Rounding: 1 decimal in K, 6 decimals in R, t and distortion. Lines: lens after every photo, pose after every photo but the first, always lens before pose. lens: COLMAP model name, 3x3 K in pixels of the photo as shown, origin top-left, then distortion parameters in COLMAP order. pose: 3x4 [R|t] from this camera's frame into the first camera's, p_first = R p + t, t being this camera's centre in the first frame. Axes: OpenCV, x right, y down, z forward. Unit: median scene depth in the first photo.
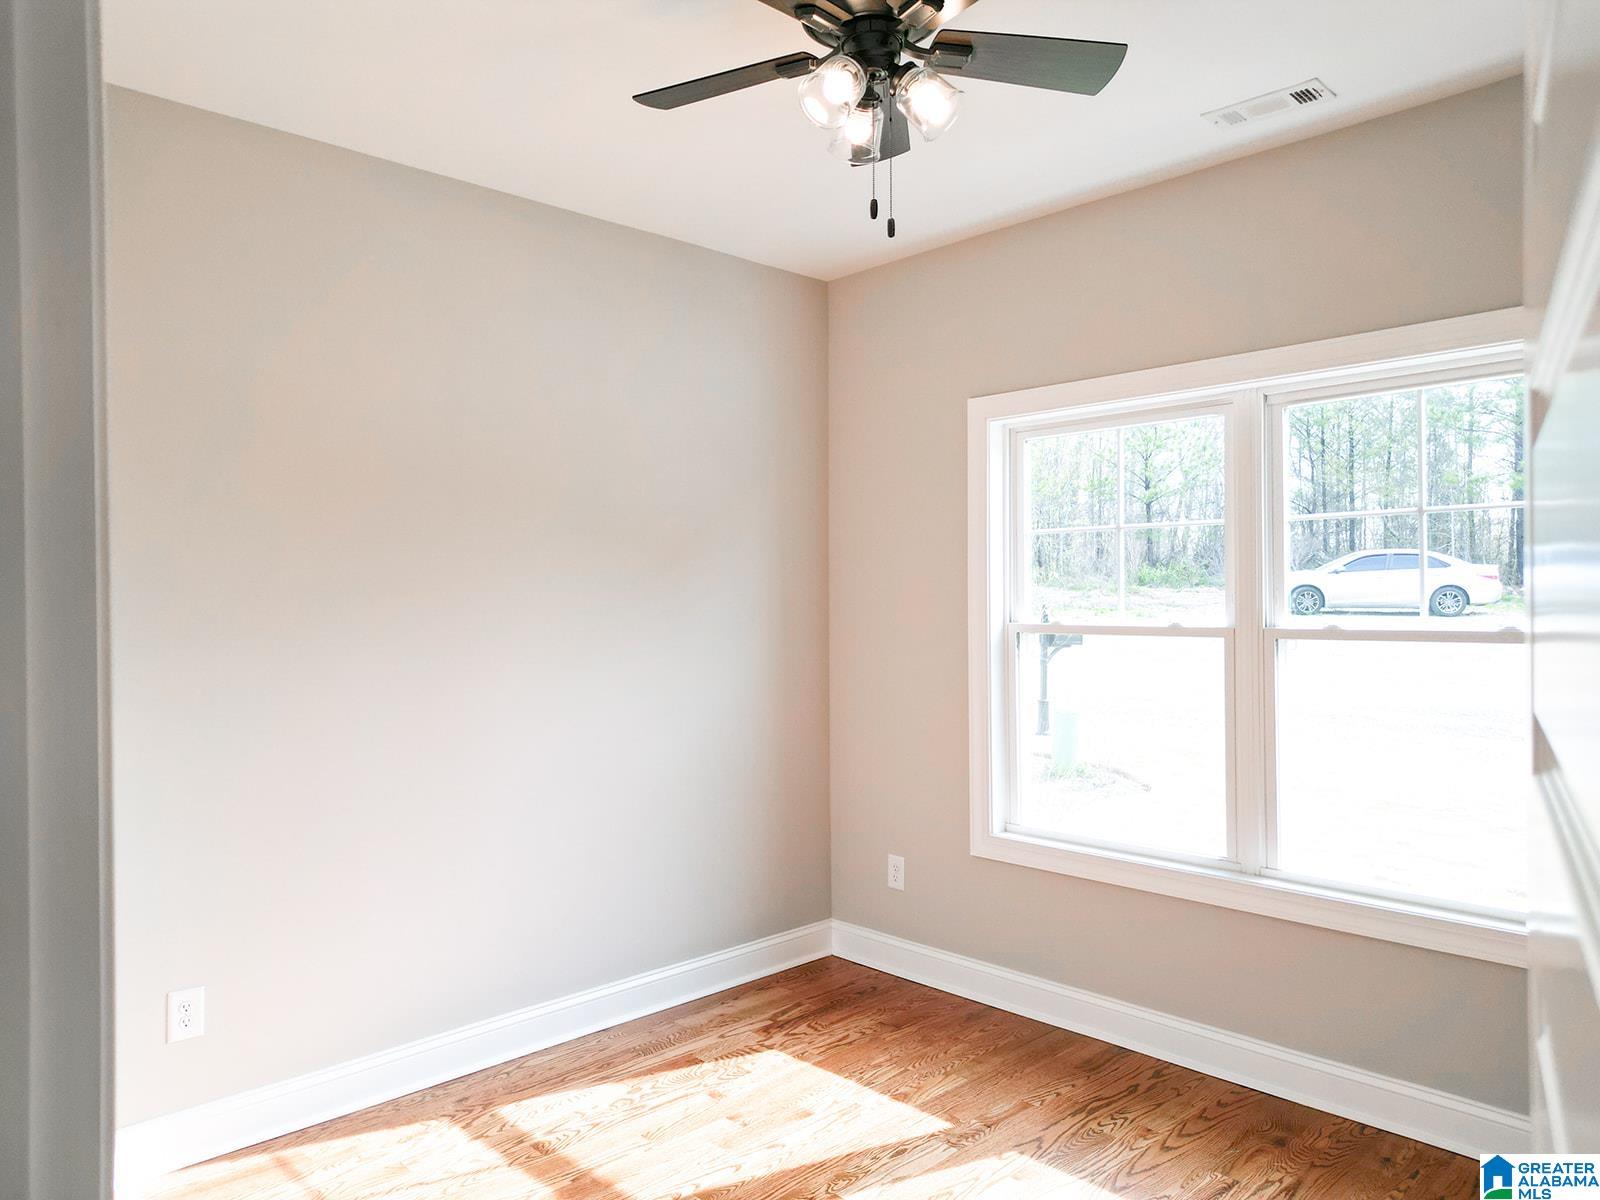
lens RADIAL K [[1116.4, 0, 801.1], [0, 1116.4, 597.8], [0, 0, 1]] dist [0.076912, -0.077186]
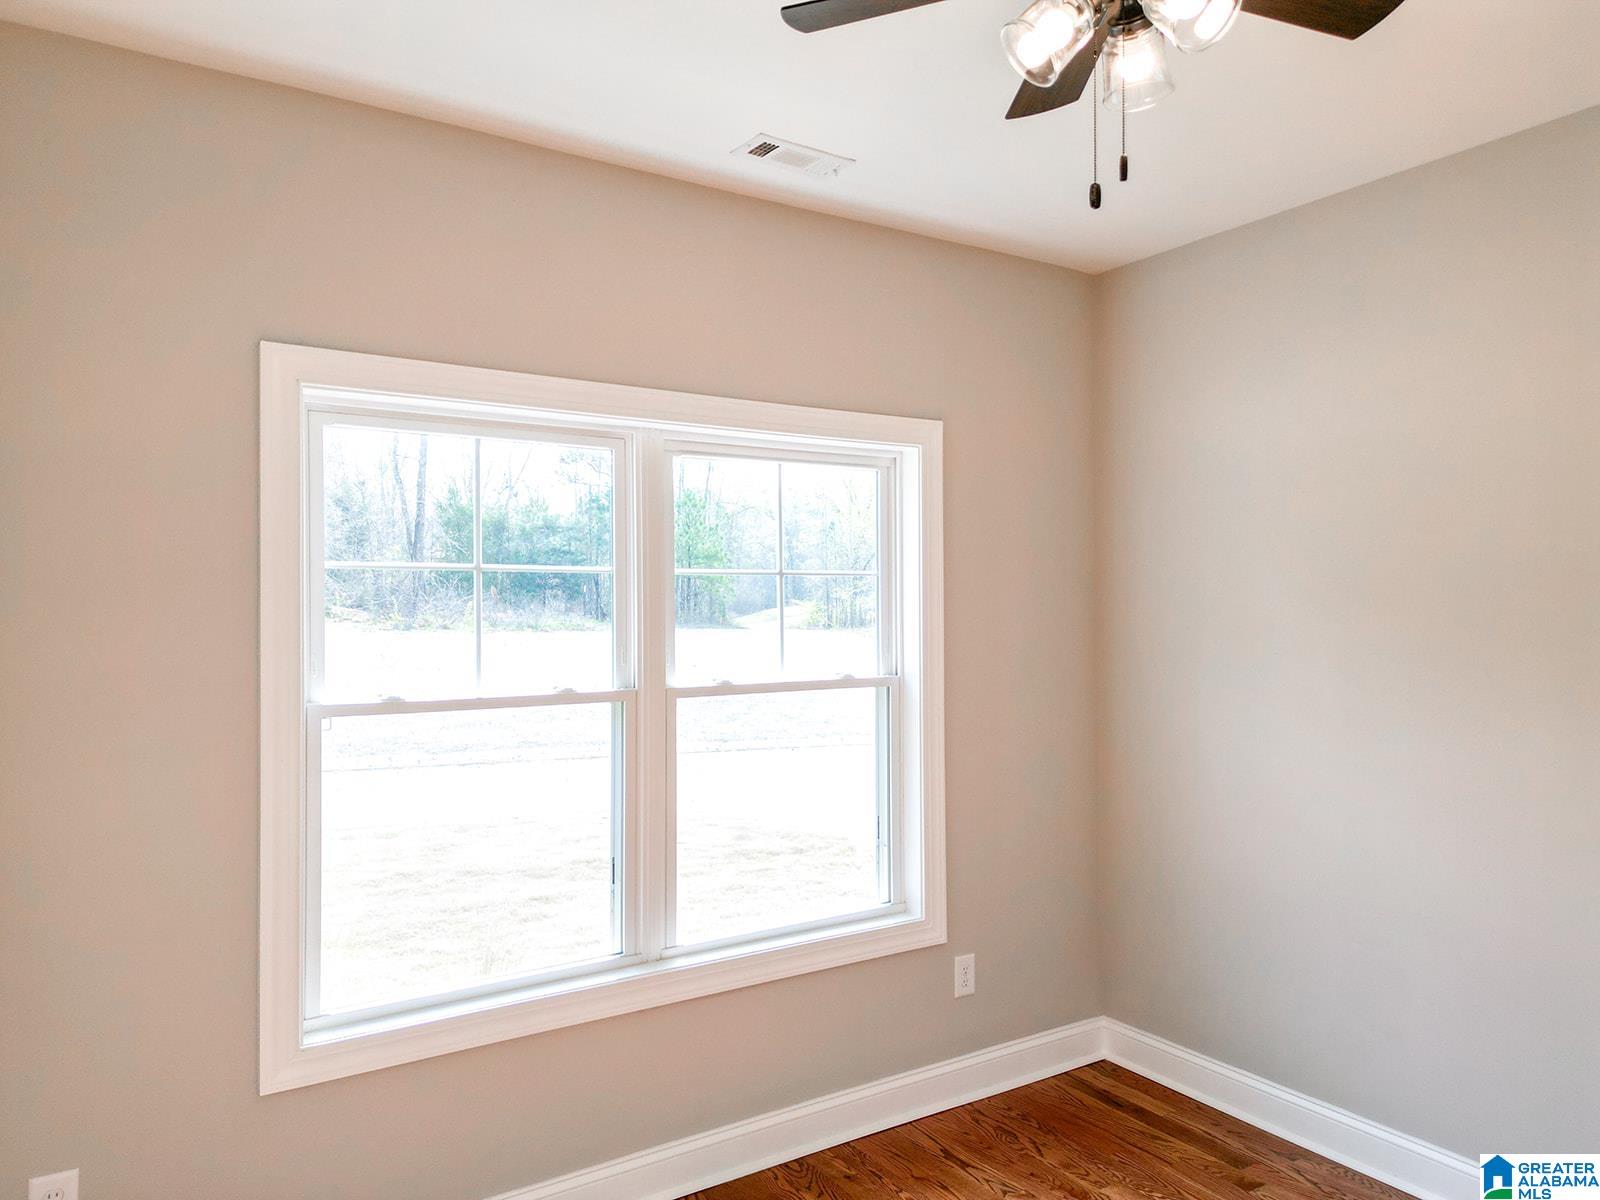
lens RADIAL K [[1116.4, 0, 801.1], [0, 1116.4, 597.8], [0, 0, 1]] dist [0.076912, -0.077186]
pose [[0.181447, 0.017546, 0.983244, -0.470755], [0.005339, 0.999808, -0.018827, -0.029360], [-0.983386, 0.008666, 0.181319, 0.711409]]
